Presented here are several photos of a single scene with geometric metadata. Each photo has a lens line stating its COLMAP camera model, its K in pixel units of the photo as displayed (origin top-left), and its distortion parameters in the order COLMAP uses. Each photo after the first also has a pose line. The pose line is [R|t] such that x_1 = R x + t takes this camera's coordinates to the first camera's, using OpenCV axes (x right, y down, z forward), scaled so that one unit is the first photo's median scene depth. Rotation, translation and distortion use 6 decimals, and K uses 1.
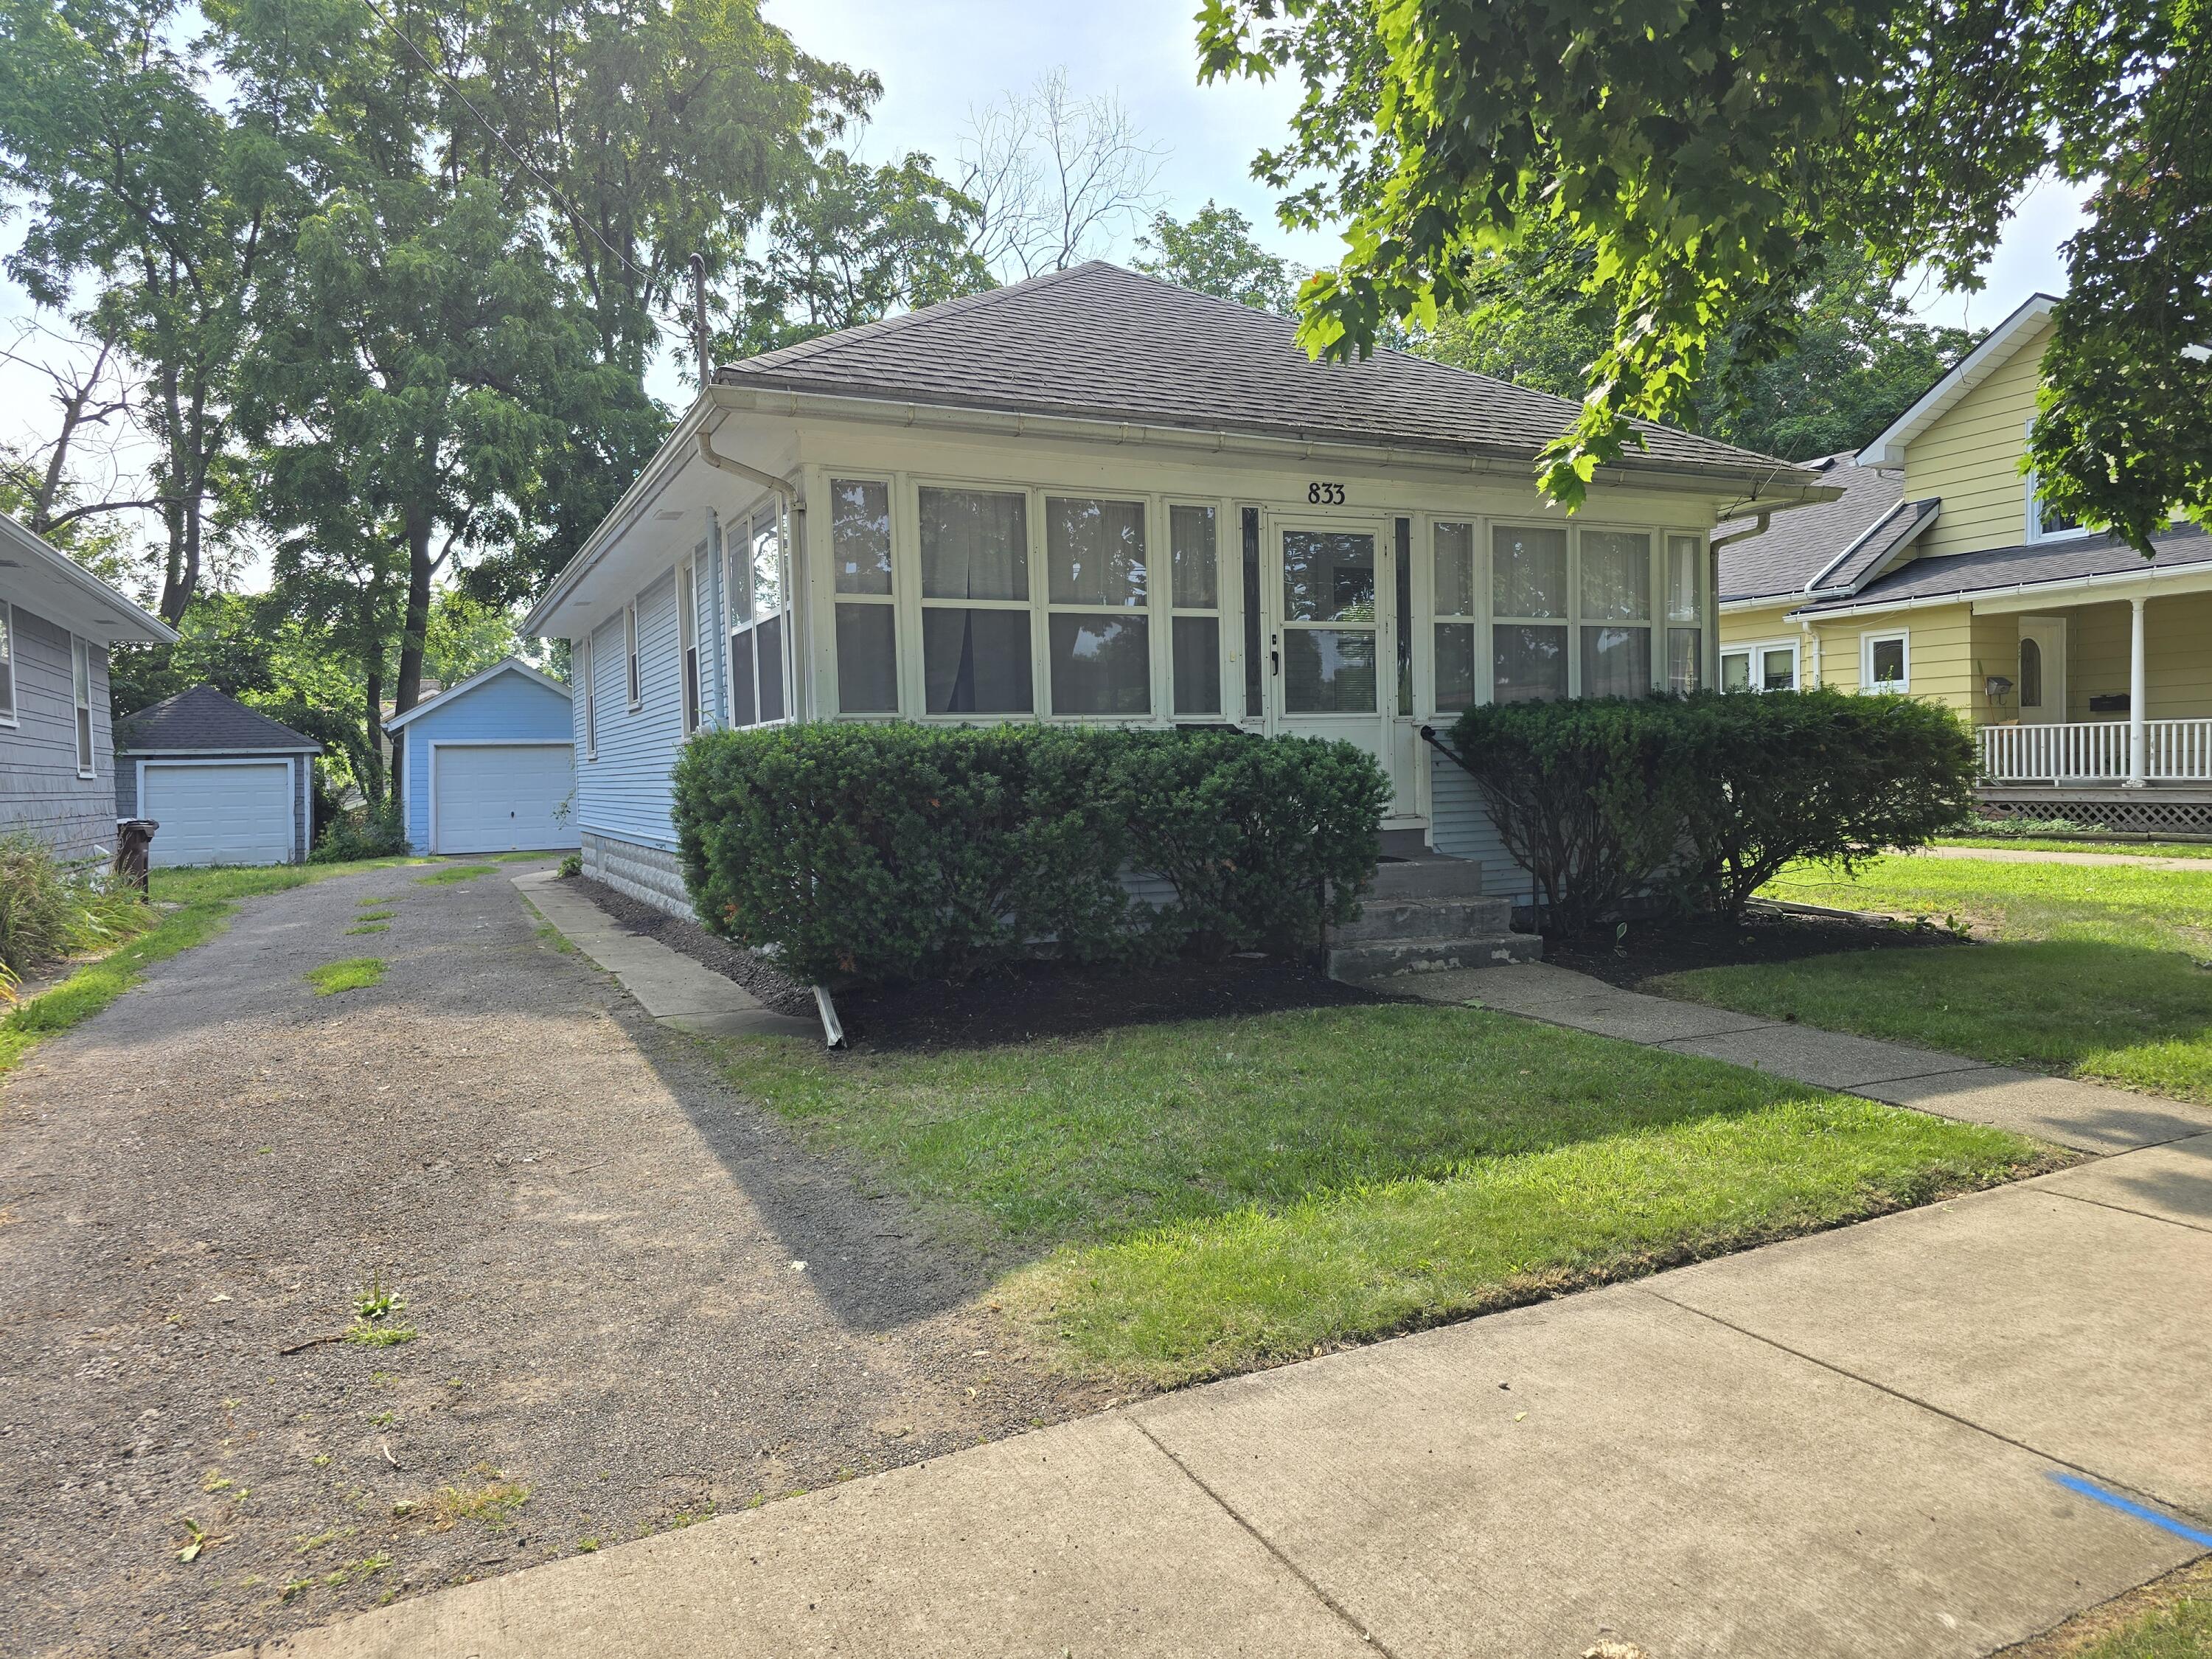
lens RADIAL K [[1472.2, 0, 1142.5], [0, 1472.2, 823.2], [0, 0, 1]] dist [0.039022, -0.032233]
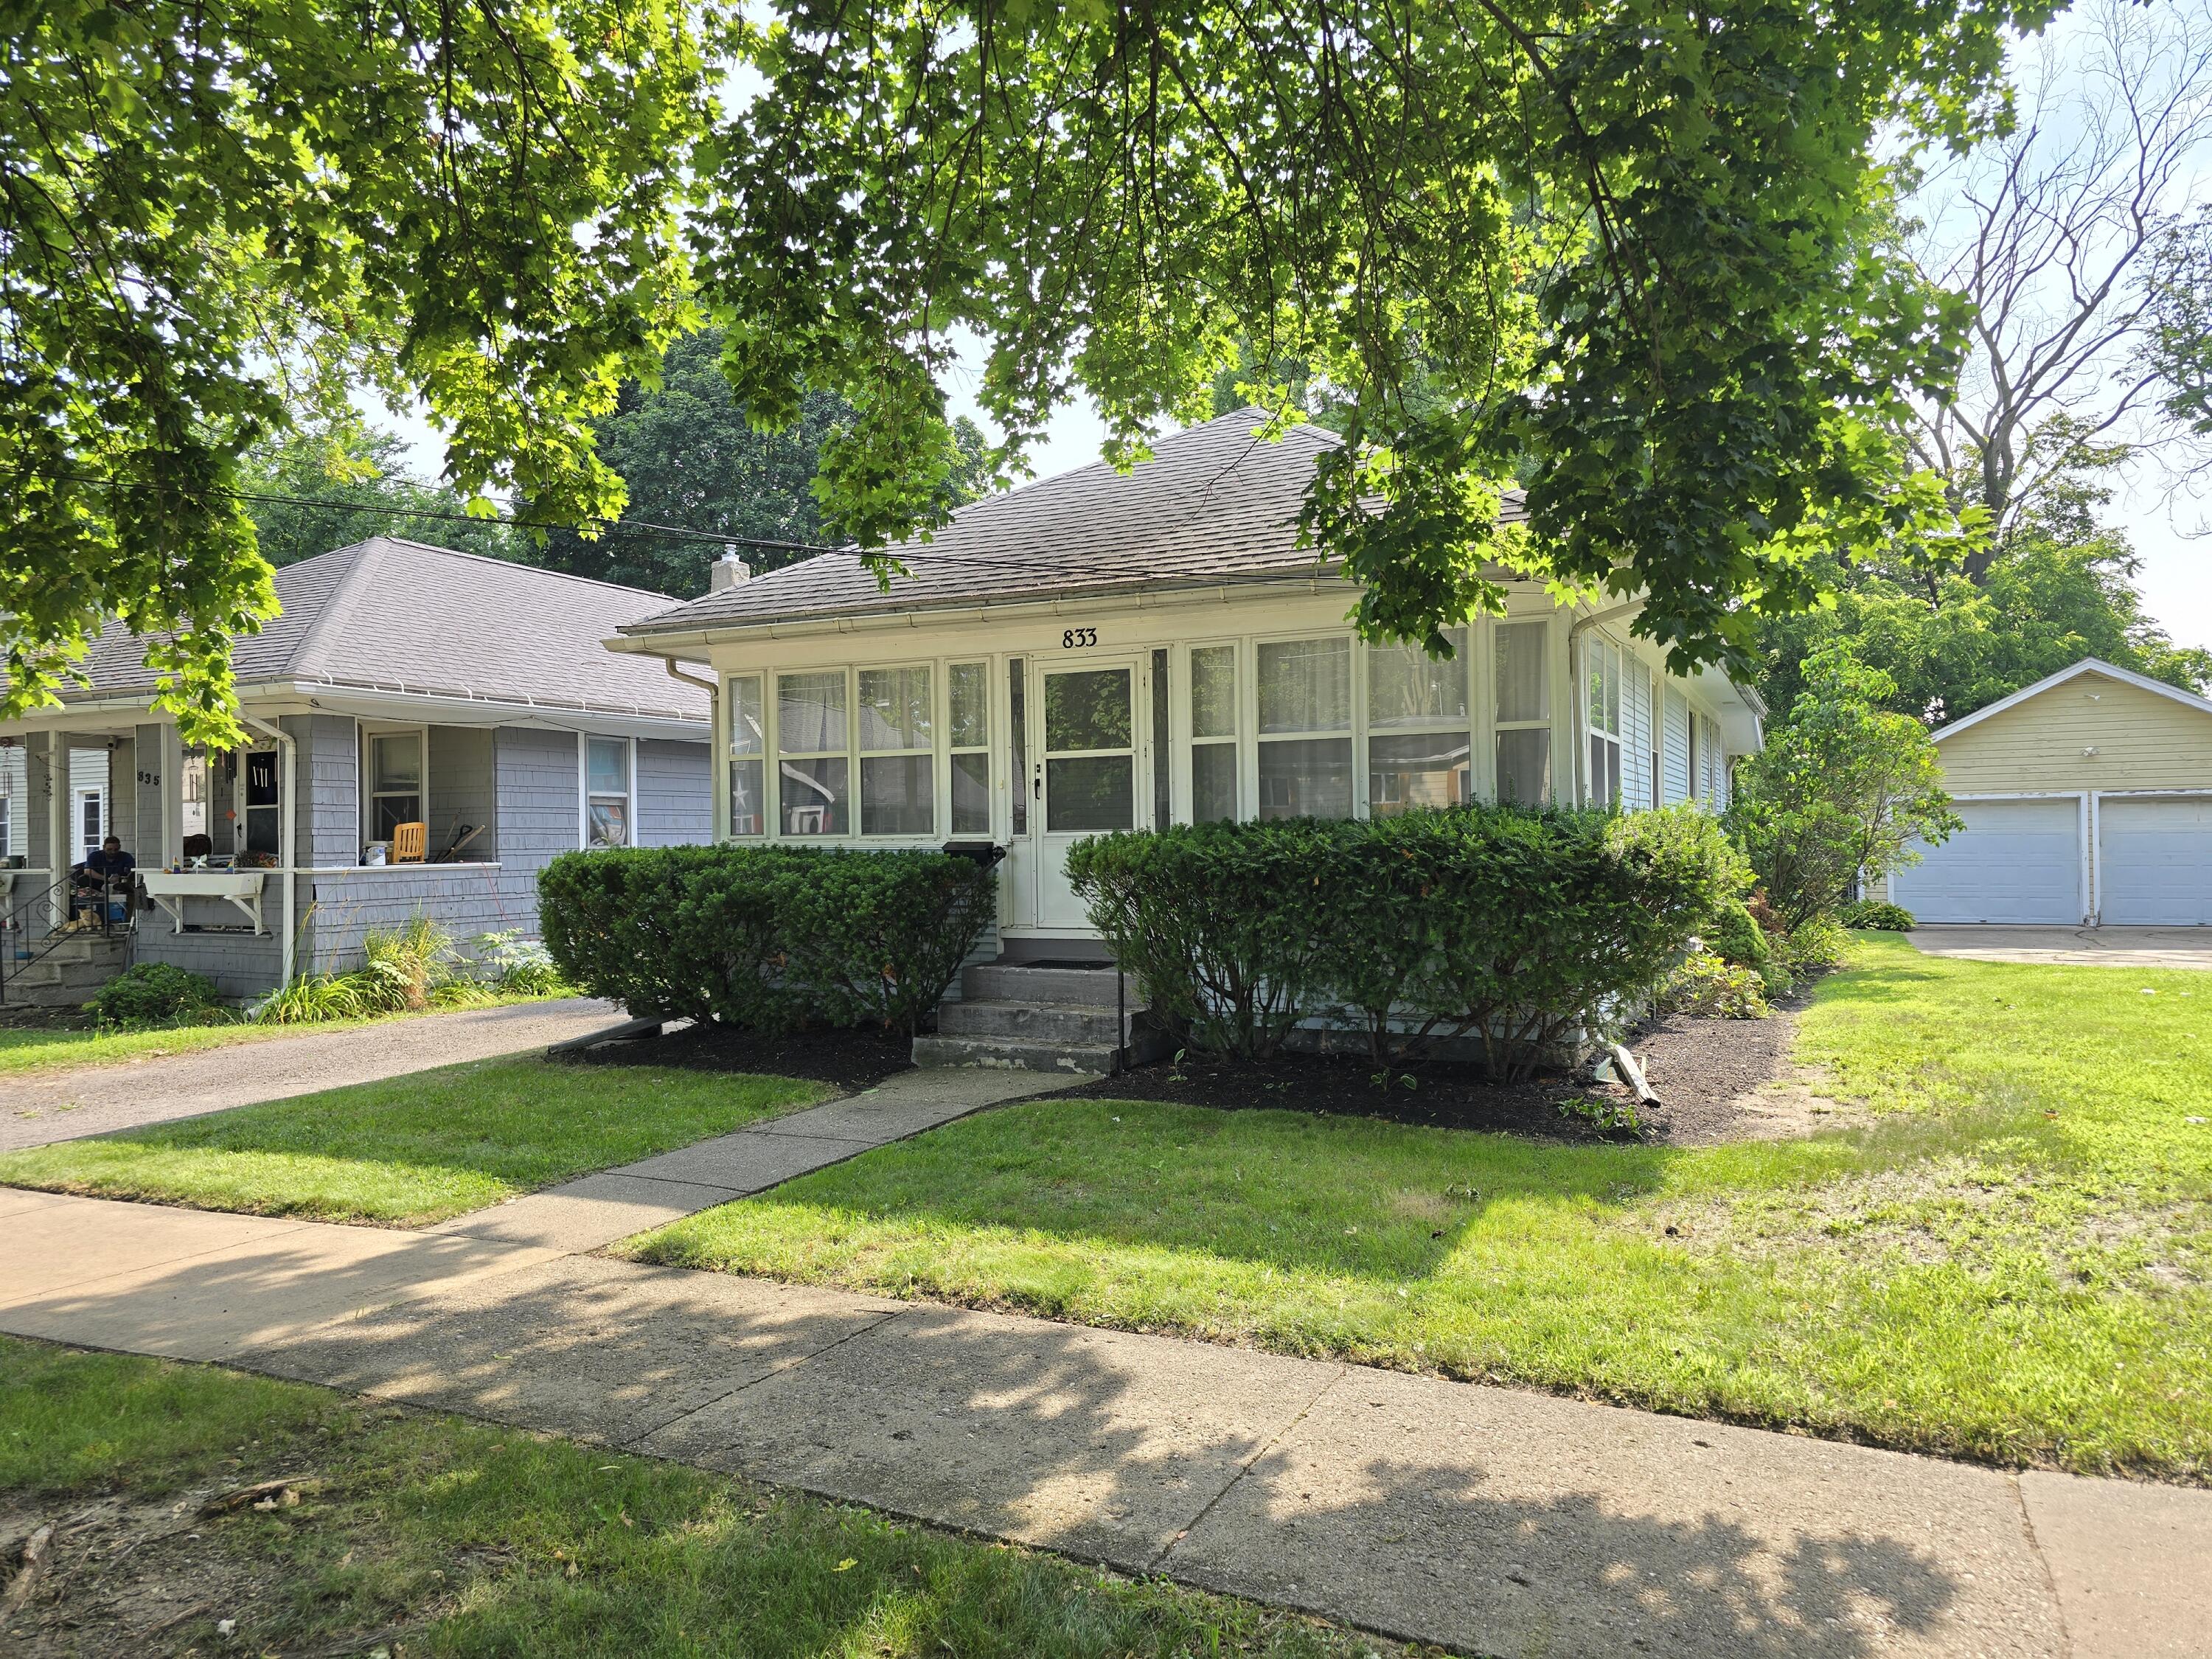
lens RADIAL K [[1490.5, 0, 1202.4], [0, 1490.5, 838.0], [0, 0, 1]] dist [0.059588, -0.085733]
pose [[0.642944, 0.014975, -0.765767, 1.082404], [-0.028122, 0.999596, -0.004064, -0.070071], [0.765397, 0.024148, 0.643105, 0.348945]]
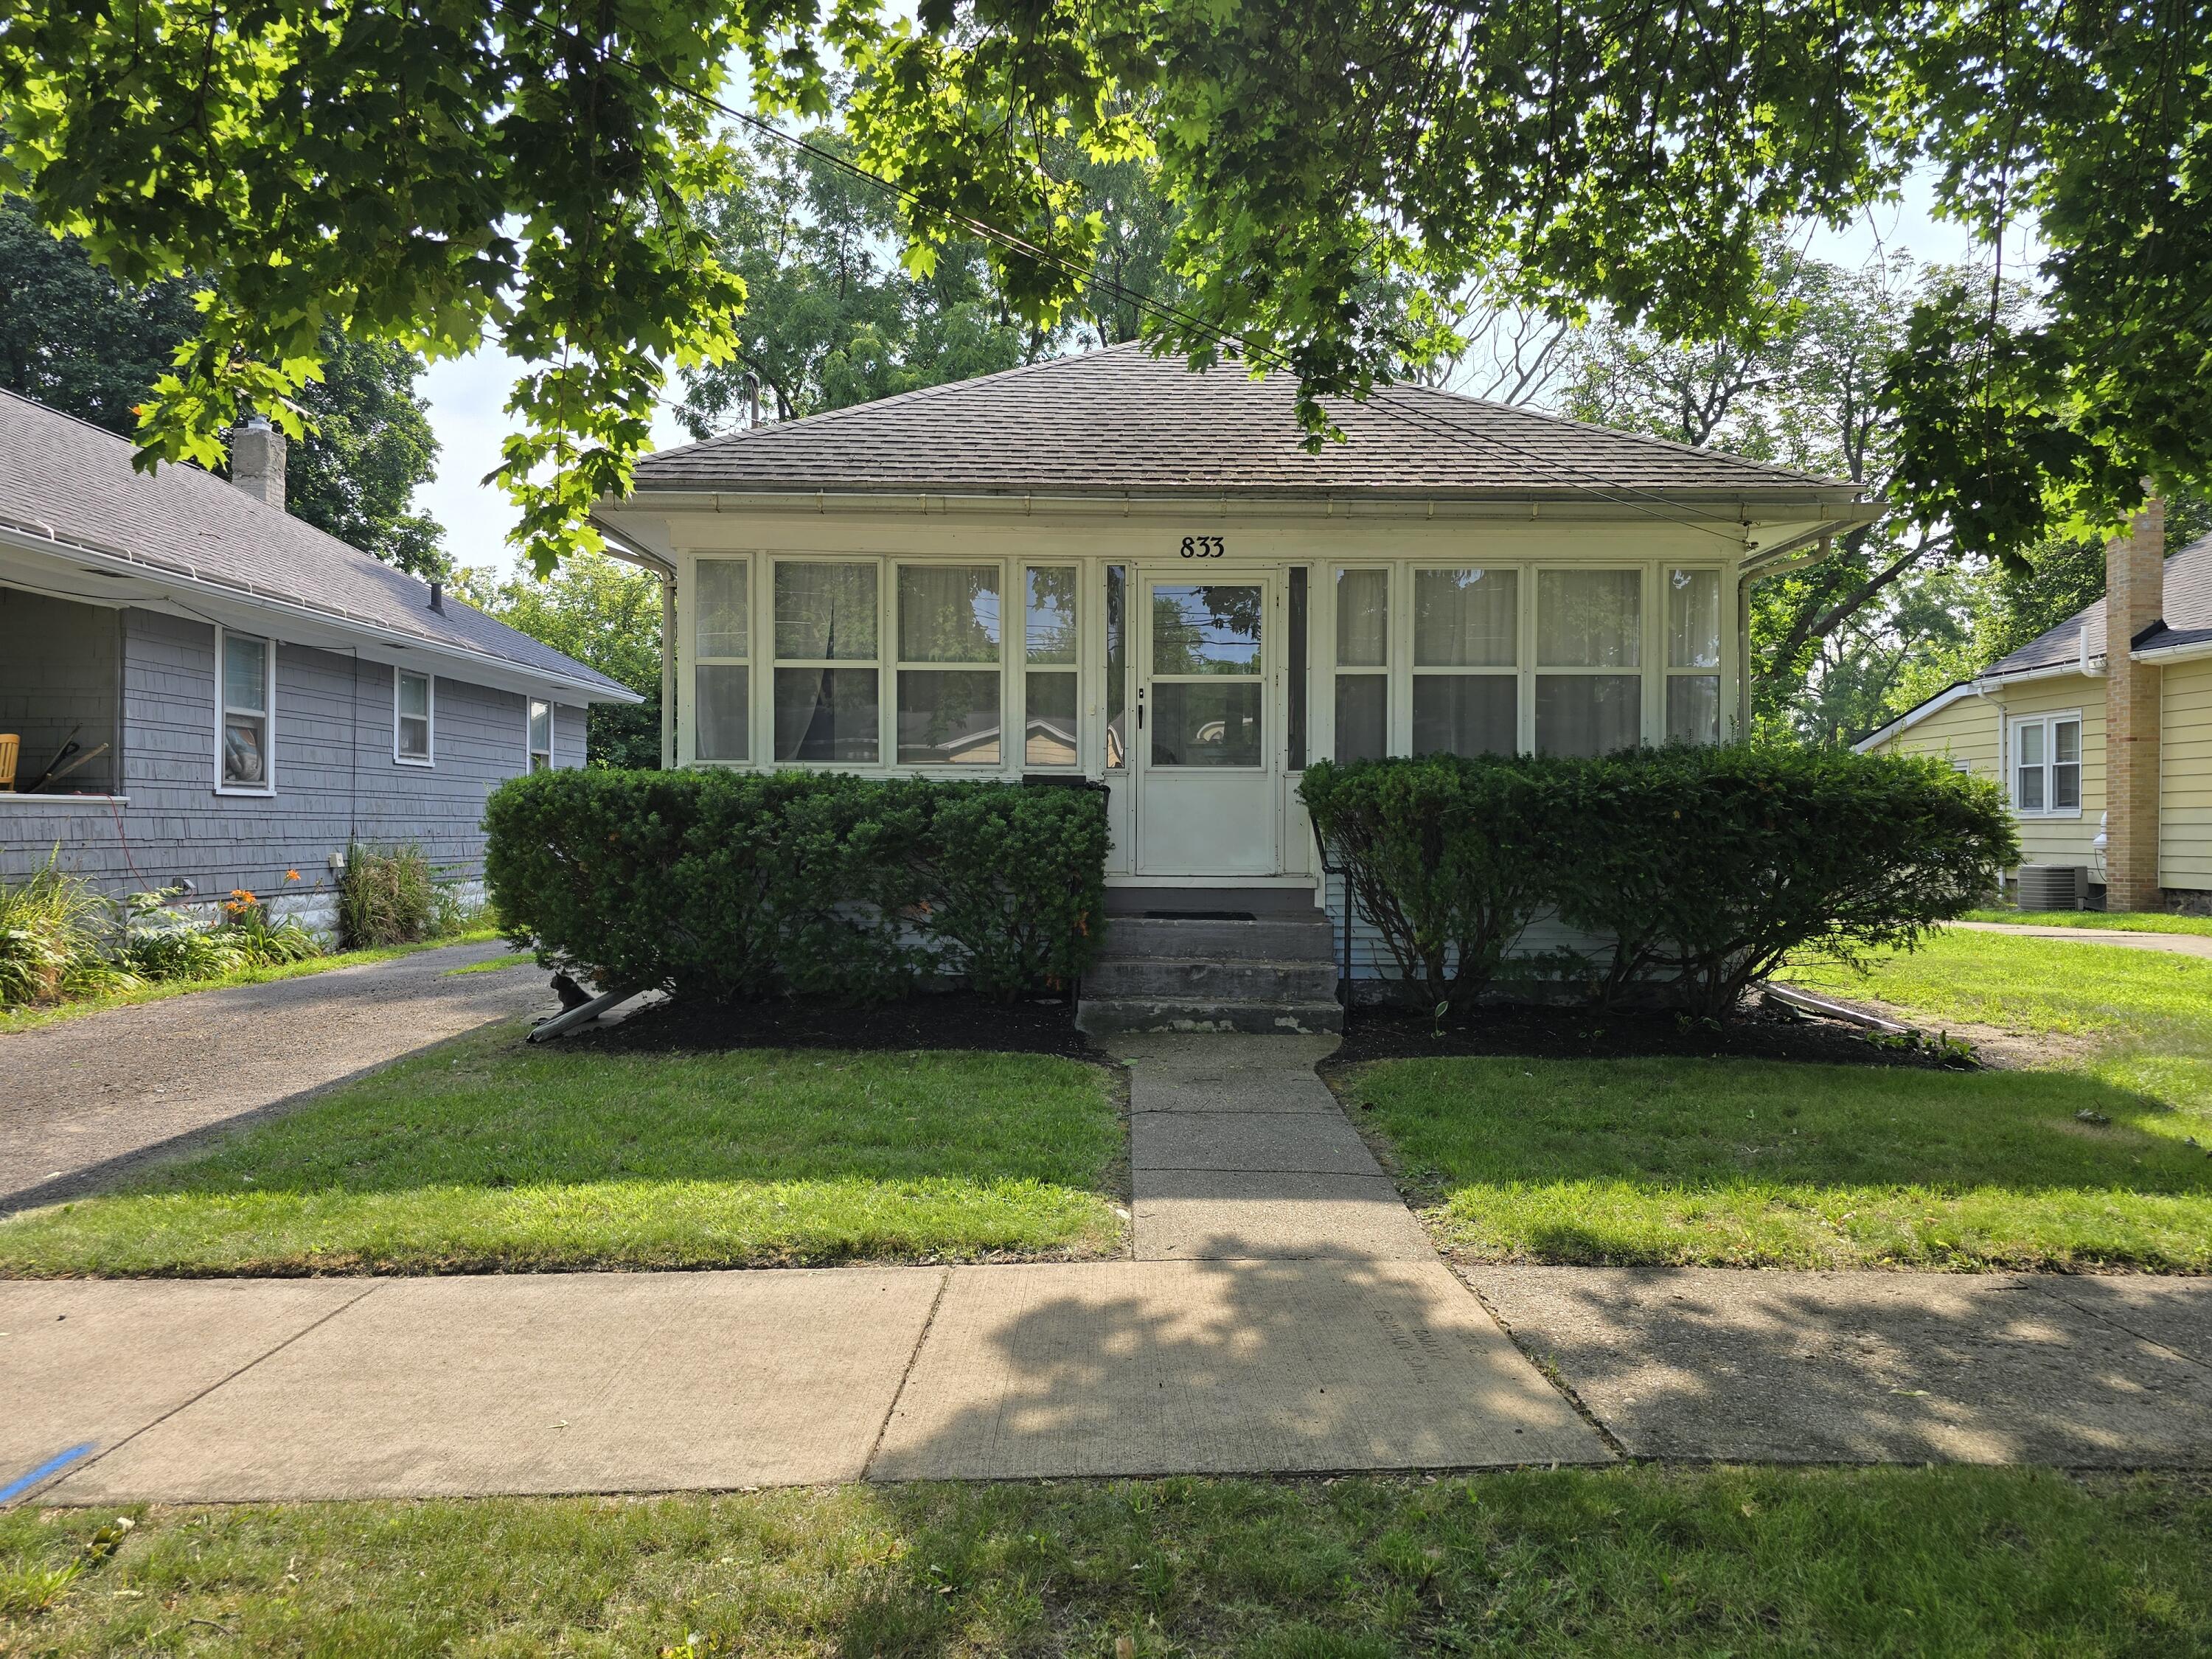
lens RADIAL K [[1472.2, 0, 1142.5], [0, 1472.2, 823.2], [0, 0, 1]] dist [0.039022, -0.032233]
pose [[0.901481, 0.030067, -0.431774, 0.534743], [-0.045340, 0.998656, -0.025119, -0.010266], [0.430438, 0.042221, 0.901632, 0.093863]]
